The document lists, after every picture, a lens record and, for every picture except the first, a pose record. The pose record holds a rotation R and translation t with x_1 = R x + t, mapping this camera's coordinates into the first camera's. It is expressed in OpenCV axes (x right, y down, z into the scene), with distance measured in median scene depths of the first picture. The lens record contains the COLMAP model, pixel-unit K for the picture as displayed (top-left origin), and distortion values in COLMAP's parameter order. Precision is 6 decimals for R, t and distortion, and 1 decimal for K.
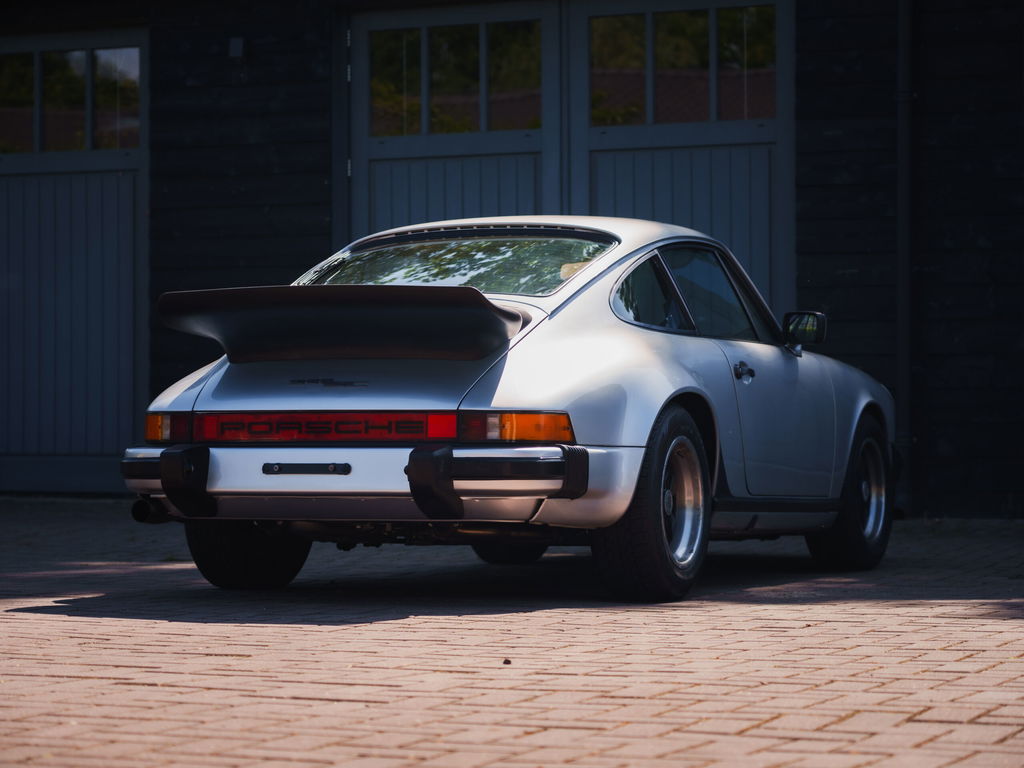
lens RADIAL K [[2387.5, 0, 513.2], [0, 2387.5, 385.0], [0, 0, 1]] dist [0.200639, 0.000000]
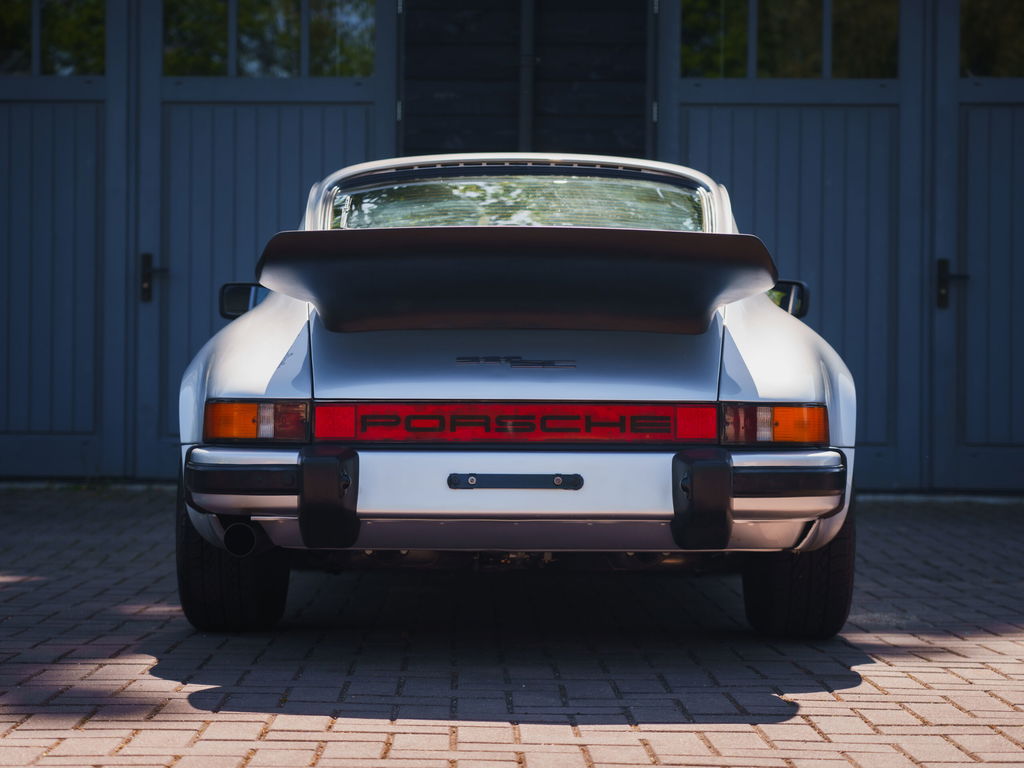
lens RADIAL K [[2262.2, 0, 510.9], [0, 2262.2, 381.6], [0, 0, 1]] dist [0.158272, 0.000000]
pose [[0.952647, 0.008337, 0.303964, -0.293300], [-0.011742, 0.999887, 0.009378, -0.001388], [-0.303851, -0.012504, 0.952637, 0.350316]]
